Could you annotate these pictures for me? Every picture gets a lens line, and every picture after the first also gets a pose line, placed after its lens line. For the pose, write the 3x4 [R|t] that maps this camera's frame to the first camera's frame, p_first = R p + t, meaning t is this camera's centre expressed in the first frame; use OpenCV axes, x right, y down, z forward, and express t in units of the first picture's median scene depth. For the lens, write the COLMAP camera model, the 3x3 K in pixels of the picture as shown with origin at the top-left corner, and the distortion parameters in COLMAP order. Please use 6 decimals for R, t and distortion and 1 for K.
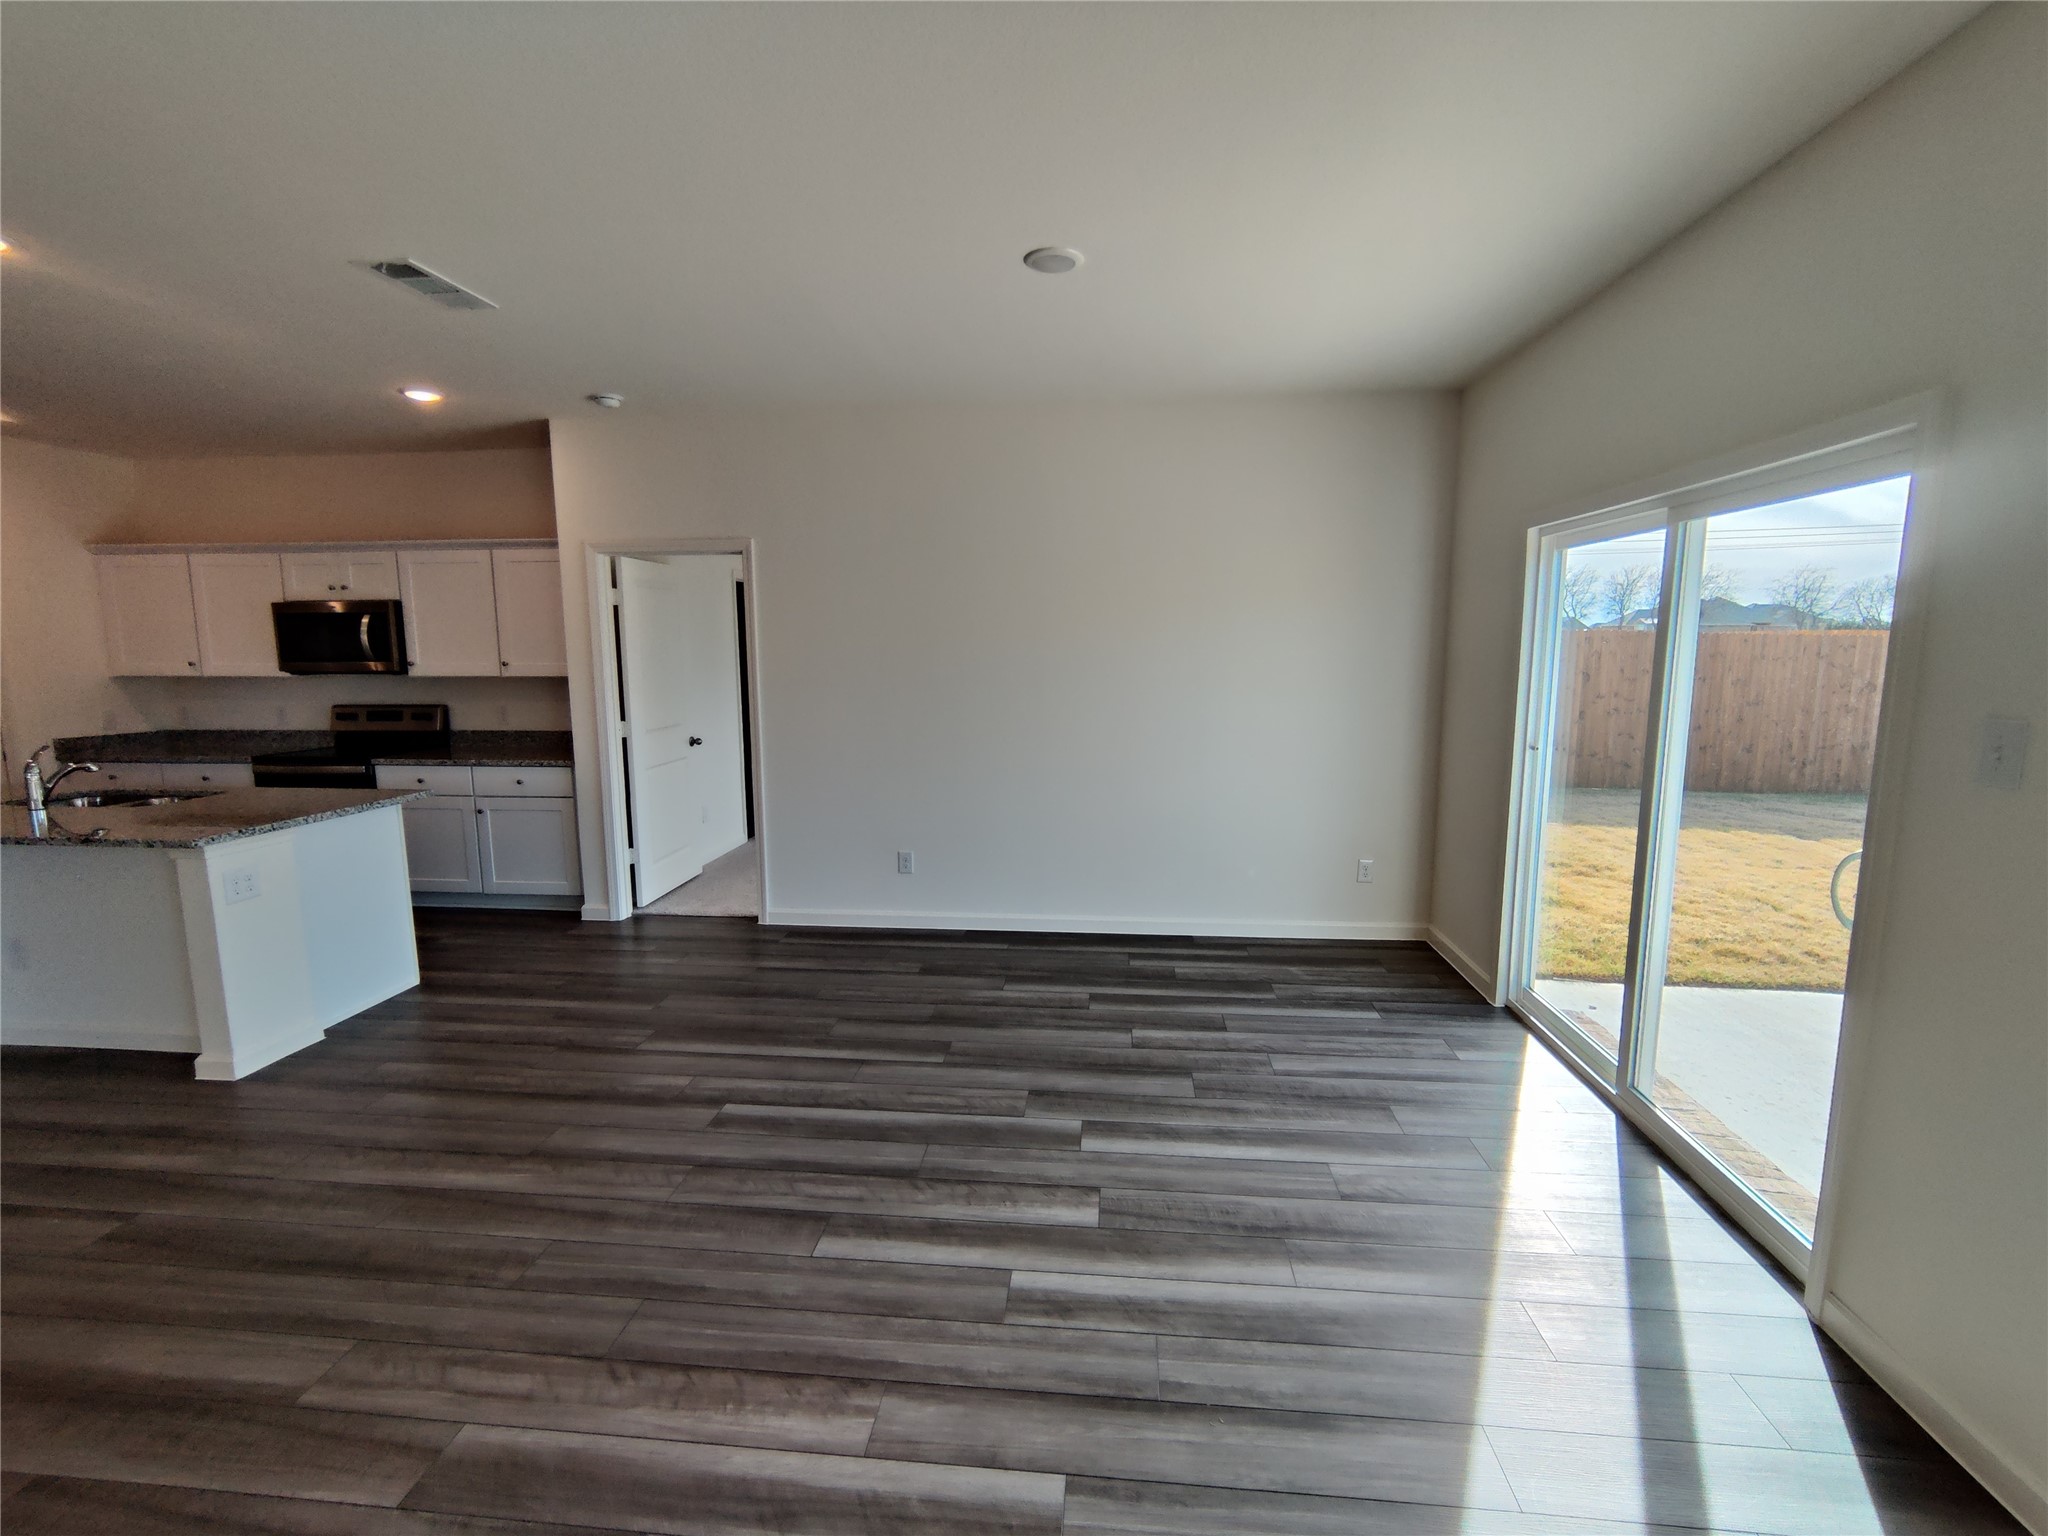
lens RADIAL K [[893.5, 0, 1028.4], [0, 893.5, 760.6], [0, 0, 1]] dist [0.001072, 0.000435]
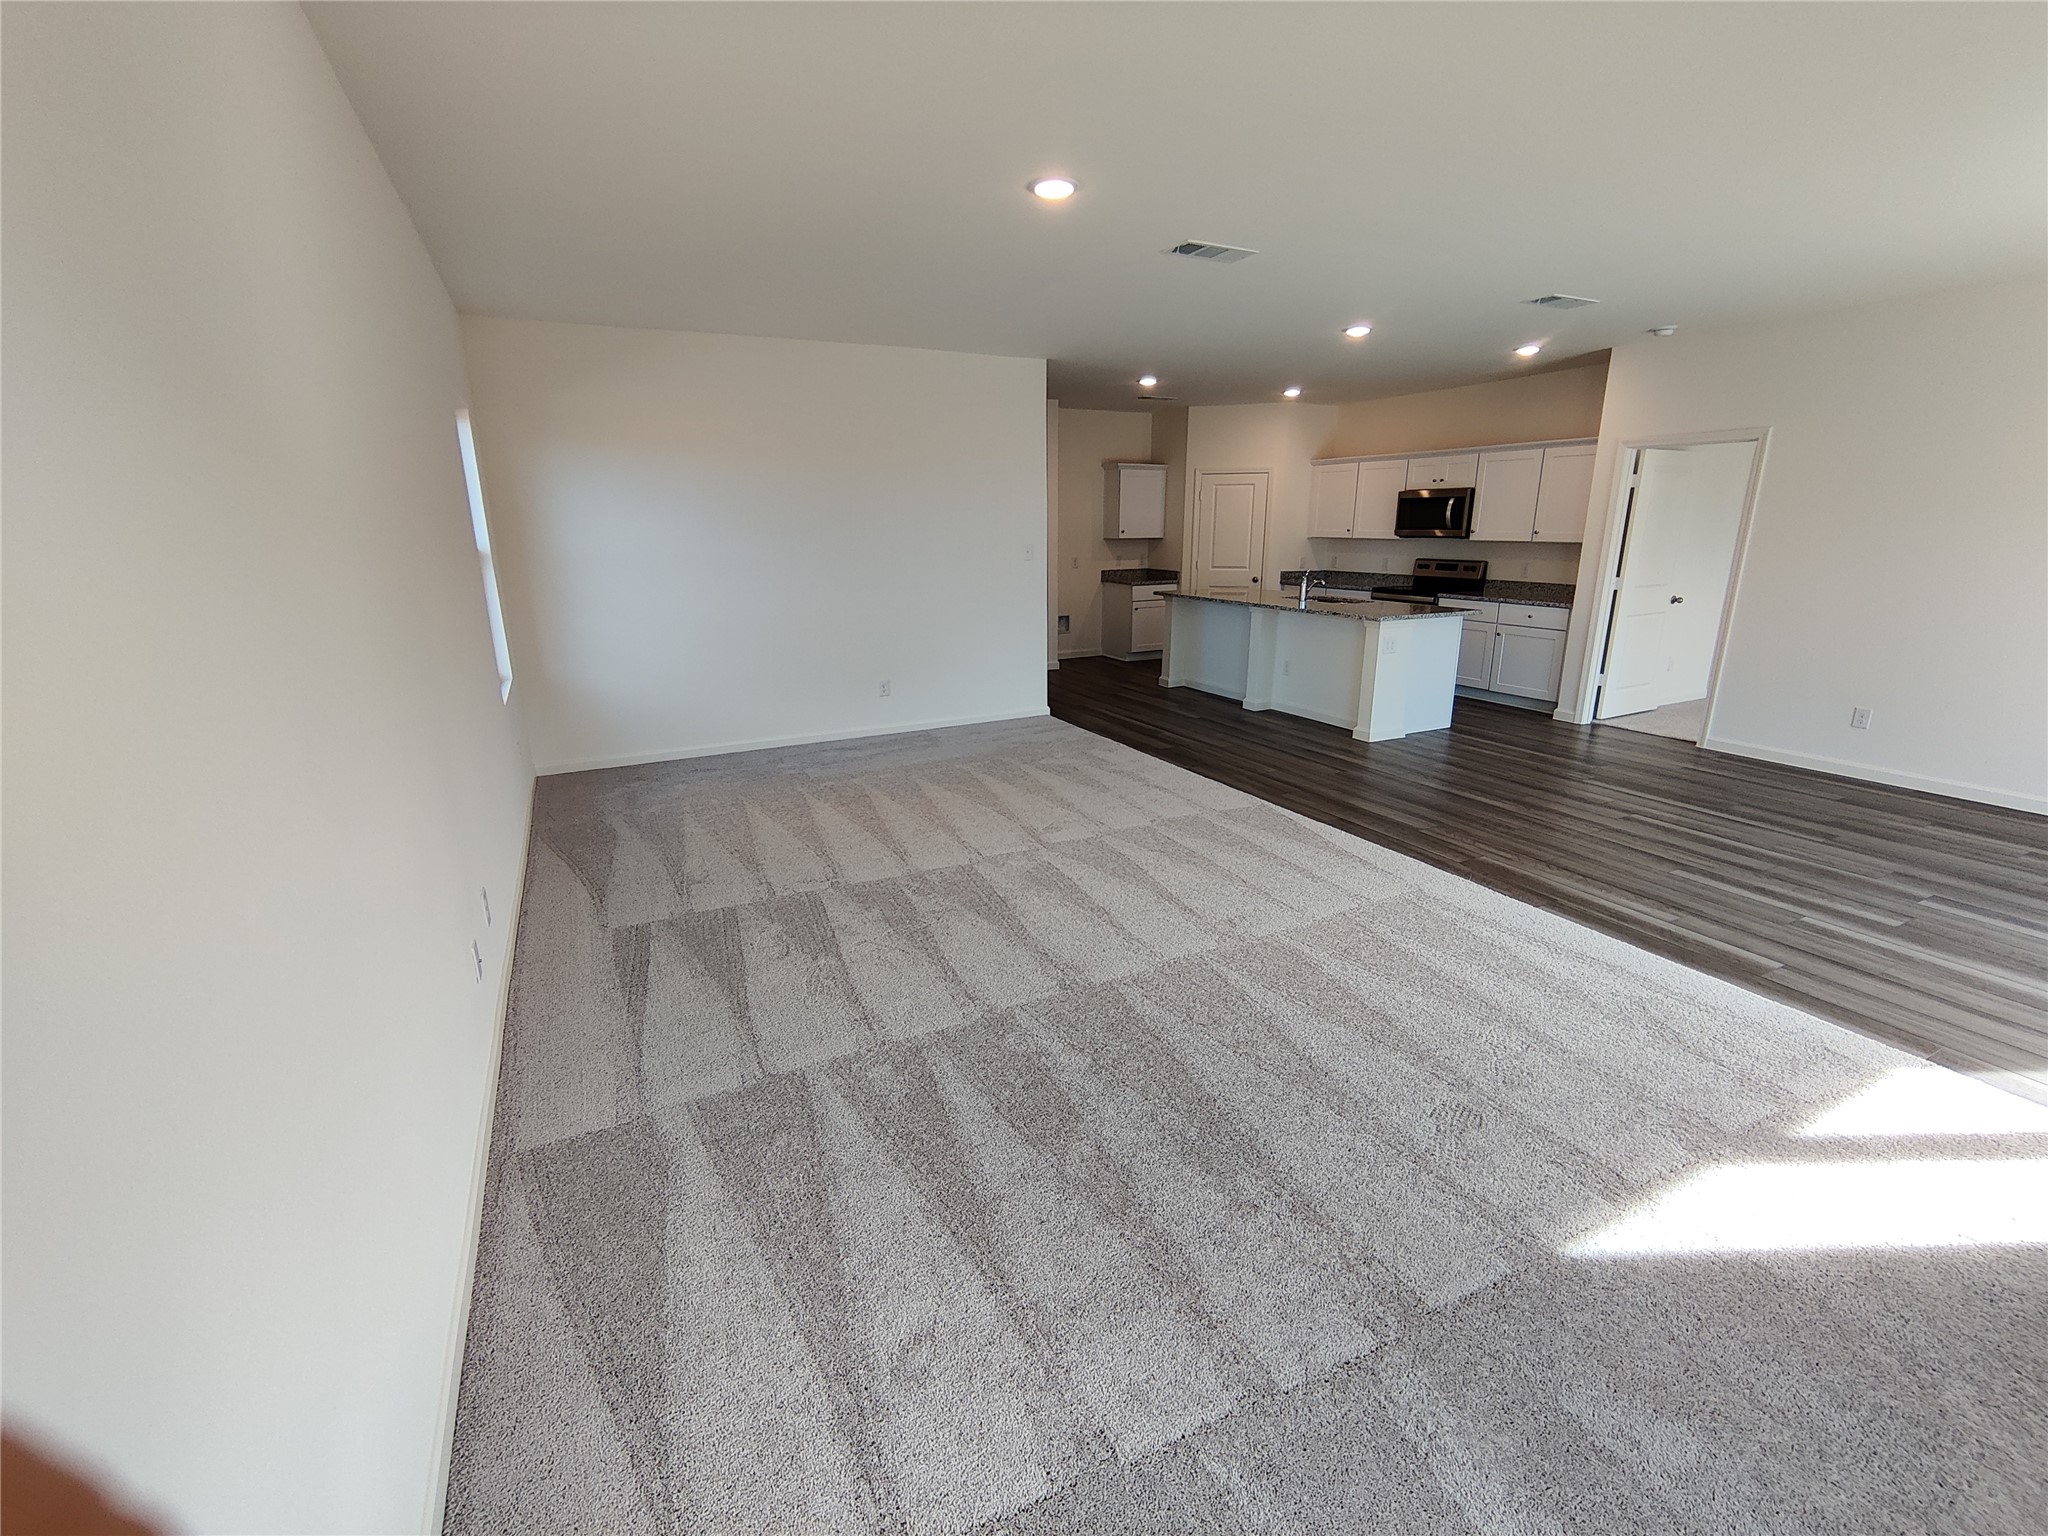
lens RADIAL K [[880.0, 0, 1029.9], [0, 880.0, 762.1], [0, 0, 1]] dist [-0.002213, 0.000688]
pose [[0.538809, 0.222777, -0.812438, 0.239264], [-0.105913, 0.974662, 0.197018, 0.071009], [0.835744, -0.020107, 0.548751, -0.545380]]
